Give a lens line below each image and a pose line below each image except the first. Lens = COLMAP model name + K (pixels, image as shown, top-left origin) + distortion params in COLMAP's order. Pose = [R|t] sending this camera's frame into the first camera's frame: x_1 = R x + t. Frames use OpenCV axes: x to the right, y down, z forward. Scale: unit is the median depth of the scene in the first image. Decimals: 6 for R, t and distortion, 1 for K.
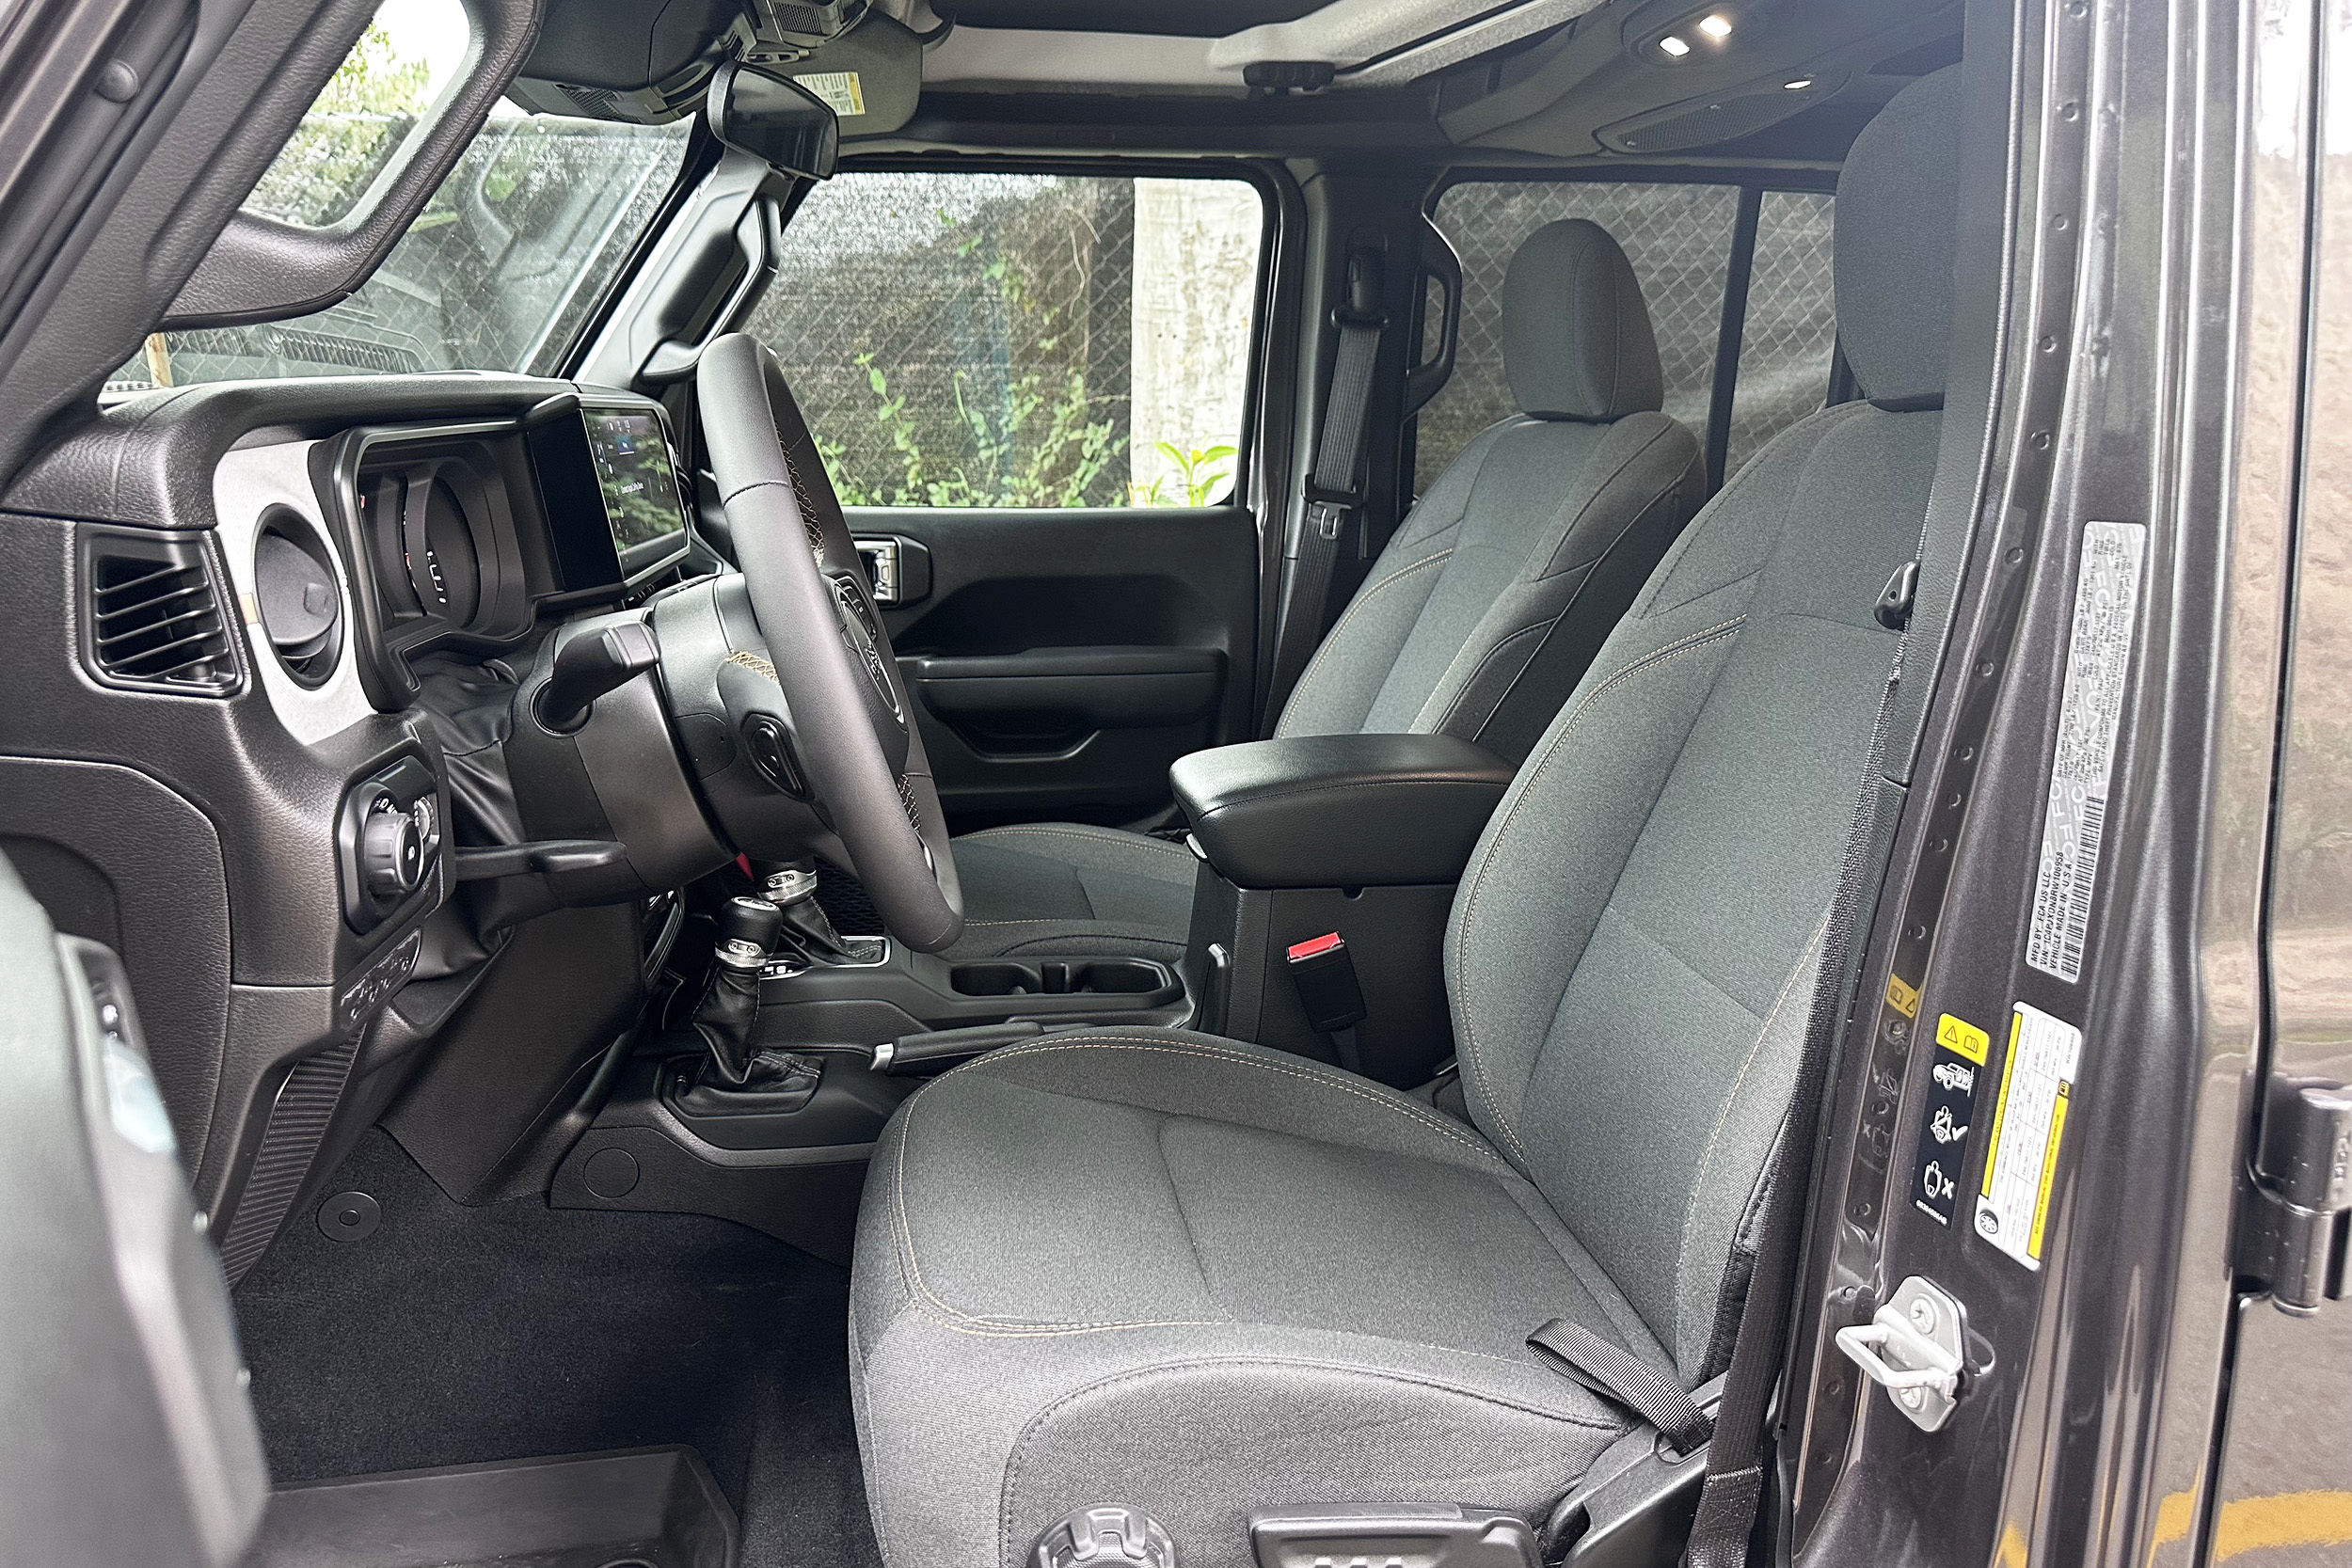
lens RADIAL K [[1647.3, 0, 1178.4], [0, 1647.3, 795.9], [0, 0, 1]] dist [0.052637, -0.080420]
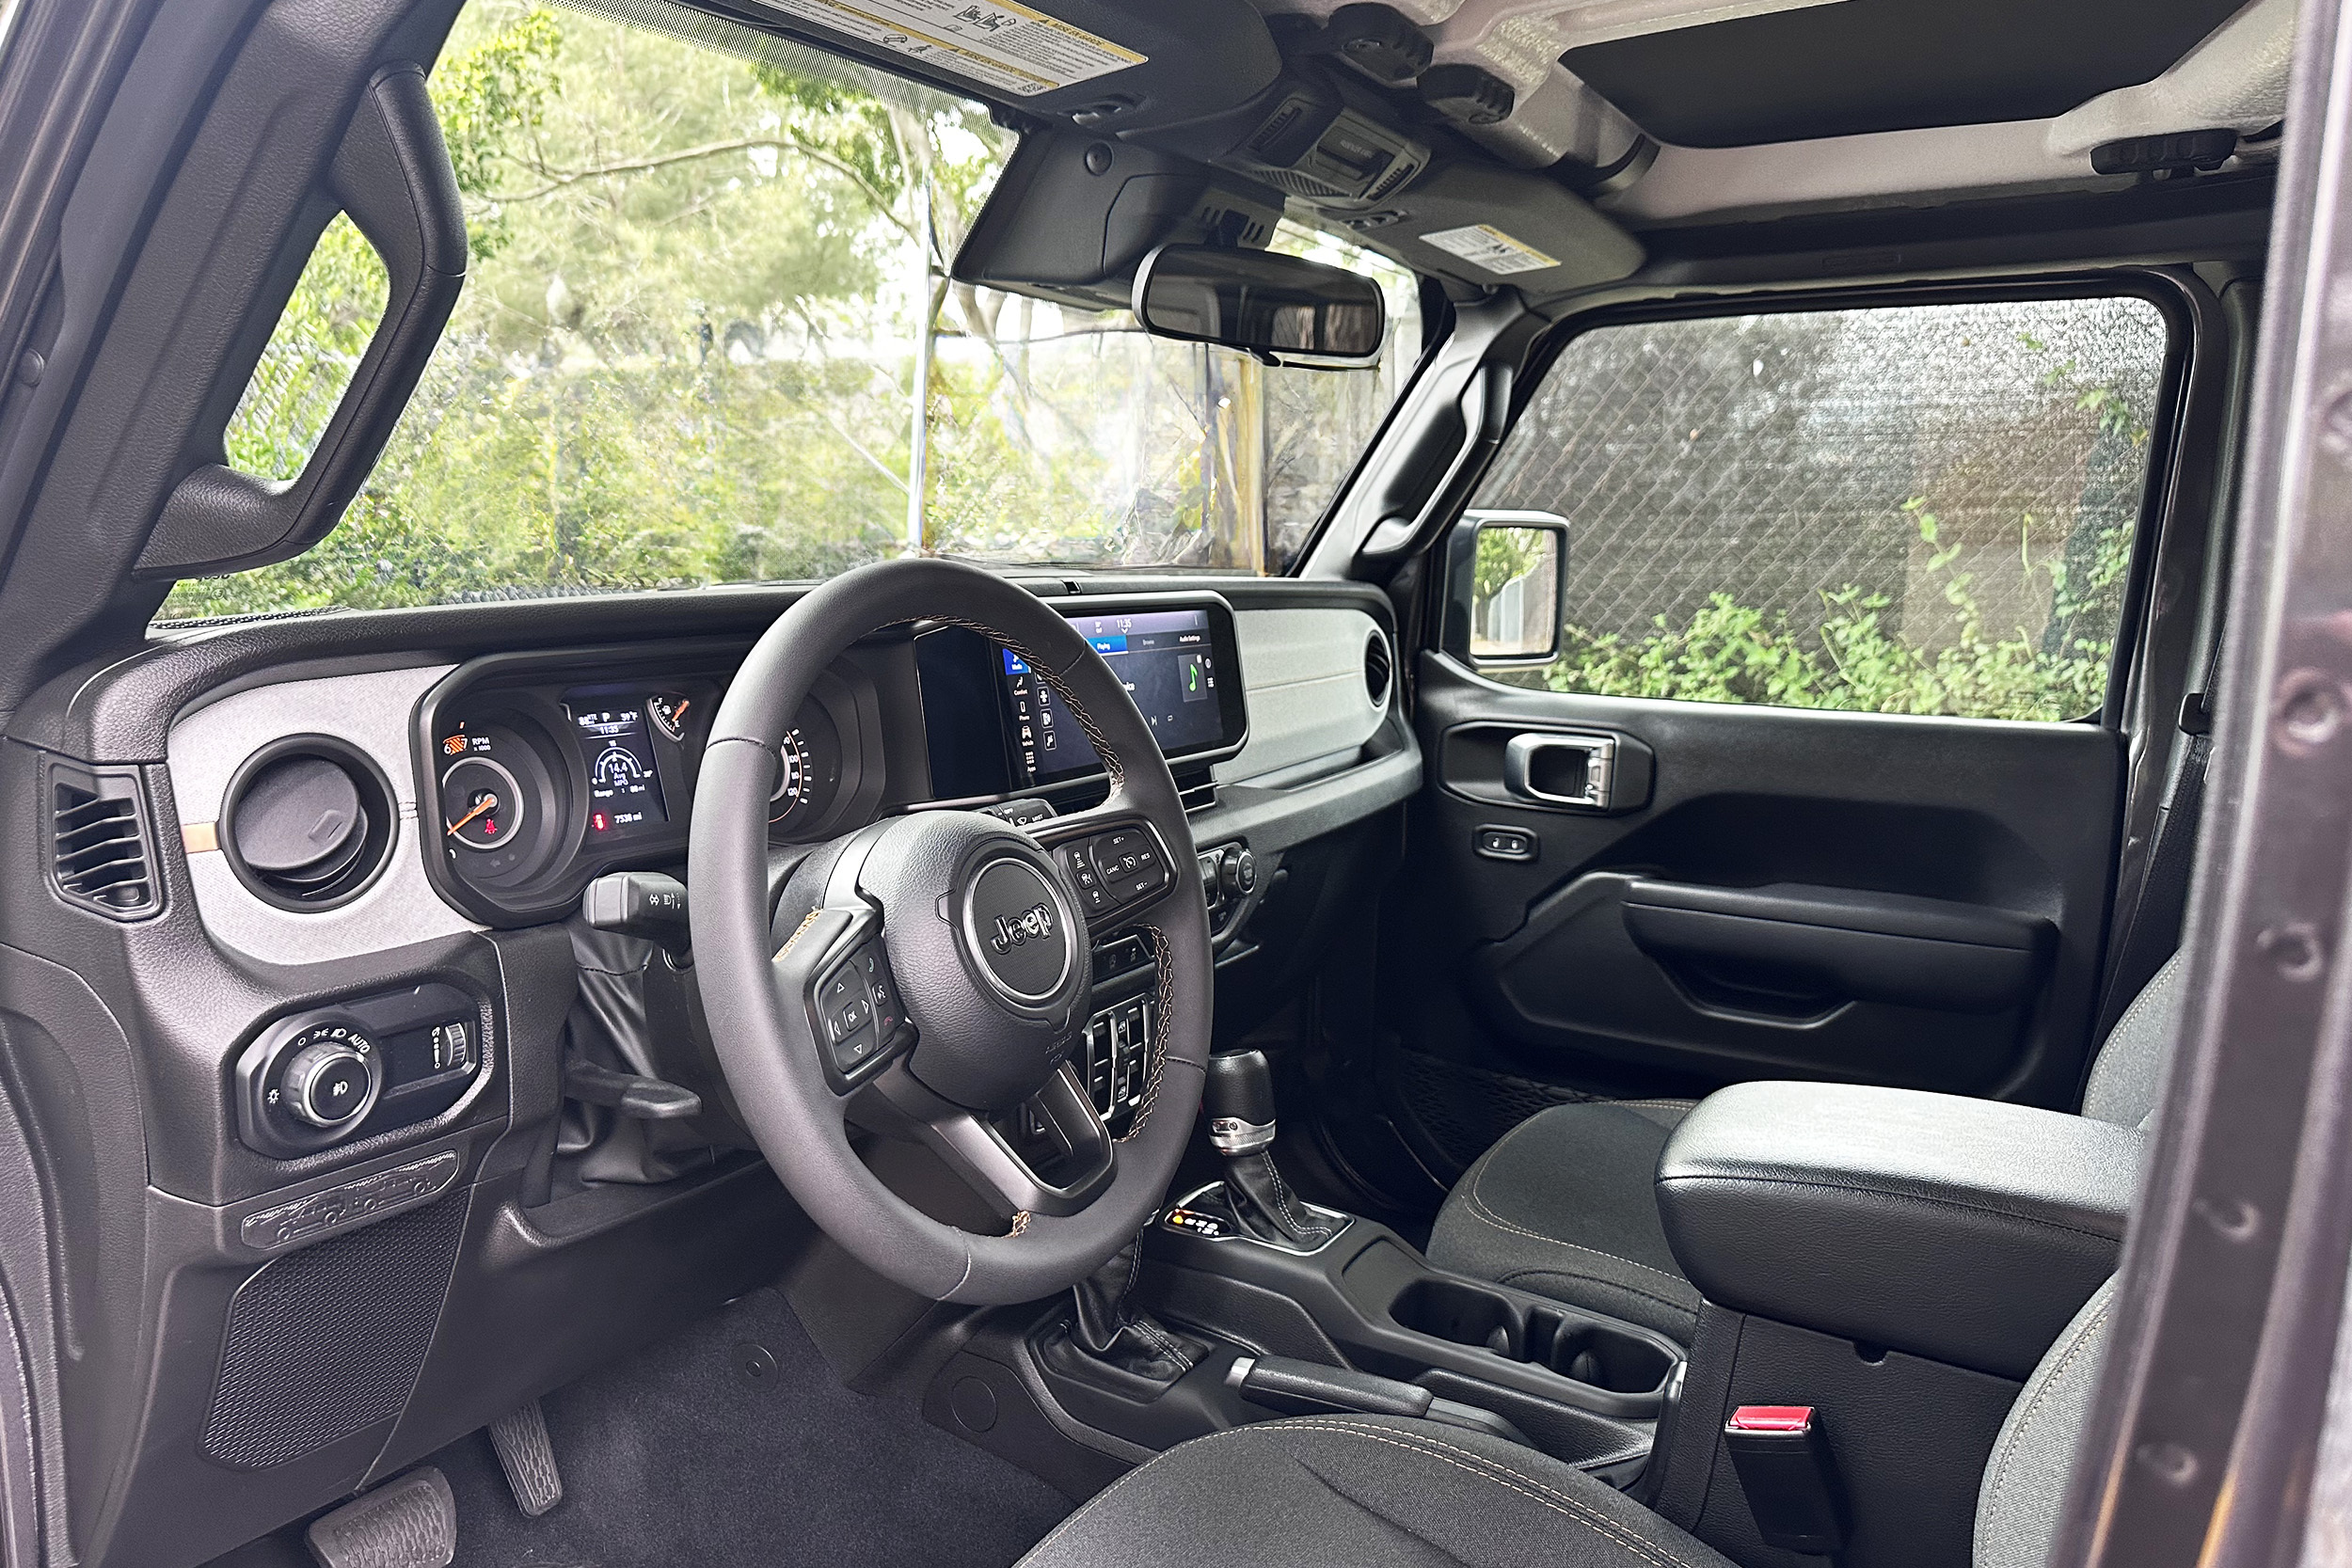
lens RADIAL K [[1647.3, 0, 1183.2], [0, 1647.3, 767.2], [0, 0, 1]] dist [0.052637, -0.080420]
pose [[0.765038, 0.095552, -0.636857, 0.194062], [-0.152776, 0.987629, -0.035344, -0.070767], [0.625601, 0.124336, 0.770172, 0.187459]]
